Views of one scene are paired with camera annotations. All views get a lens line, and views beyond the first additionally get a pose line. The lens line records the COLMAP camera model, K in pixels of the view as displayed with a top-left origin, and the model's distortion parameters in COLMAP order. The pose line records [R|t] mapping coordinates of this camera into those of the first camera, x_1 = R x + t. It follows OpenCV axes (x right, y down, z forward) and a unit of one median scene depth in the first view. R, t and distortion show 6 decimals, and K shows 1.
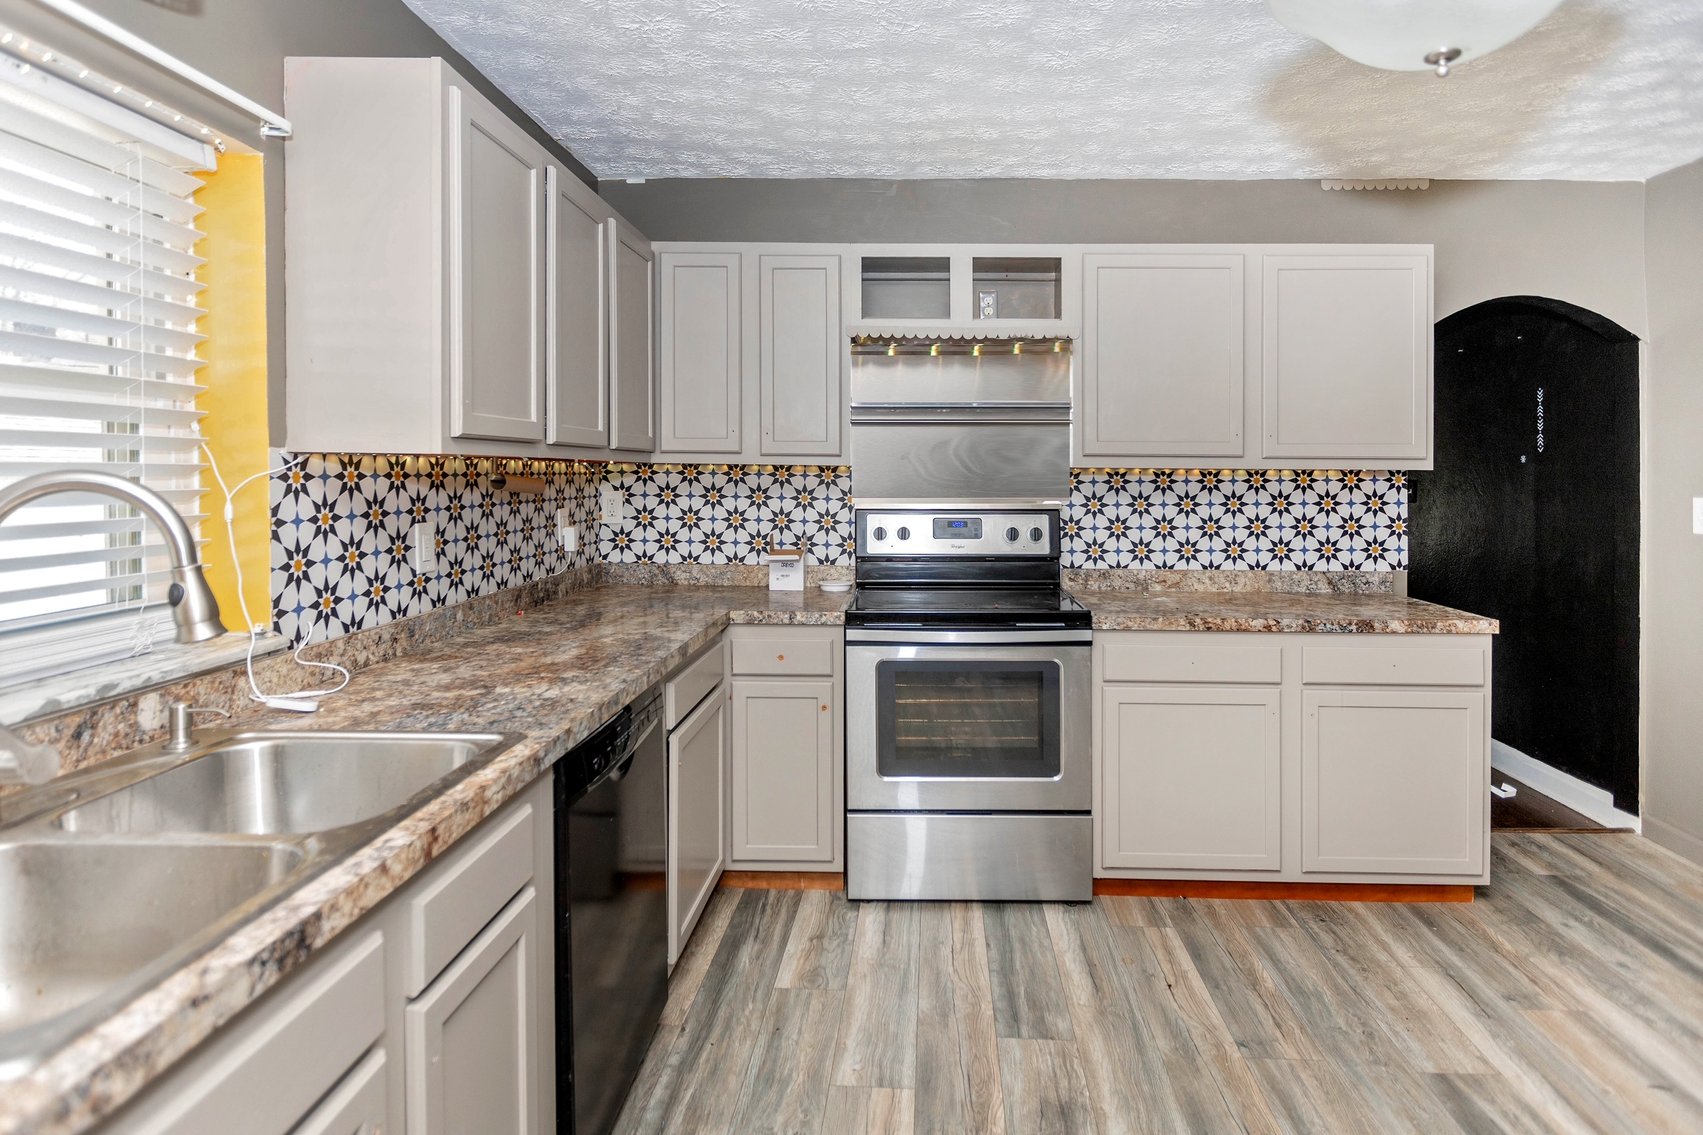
lens RADIAL K [[877.9, 0, 854.0], [0, 877.9, 466.4], [0, 0, 1]] dist [0.002082, -0.000067]
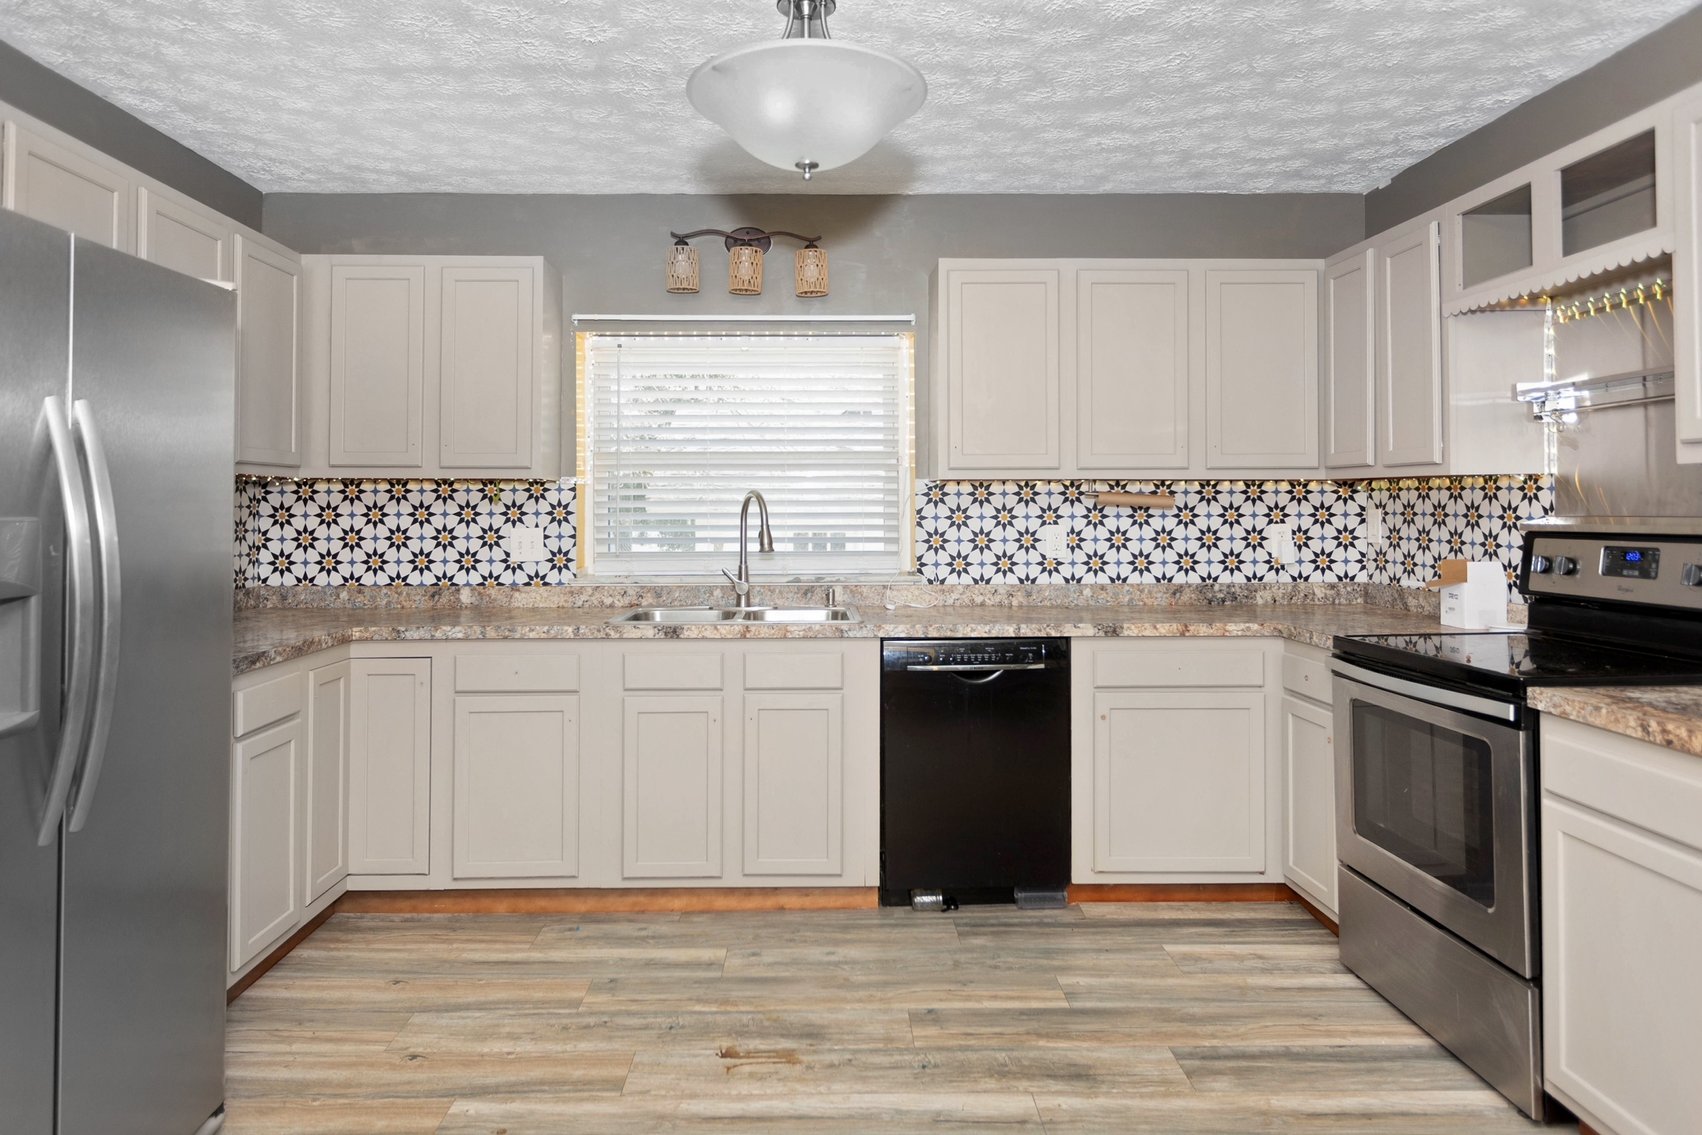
lens RADIAL K [[994.4, 0, 844.6], [0, 994.4, 494.2], [0, 0, 1]] dist [-0.002512, -0.001011]
pose [[0.087934, -0.009215, -0.996084, 1.193514], [0.010671, 0.999909, -0.008308, 0.022932], [0.996069, -0.009899, 0.088024, 0.507889]]
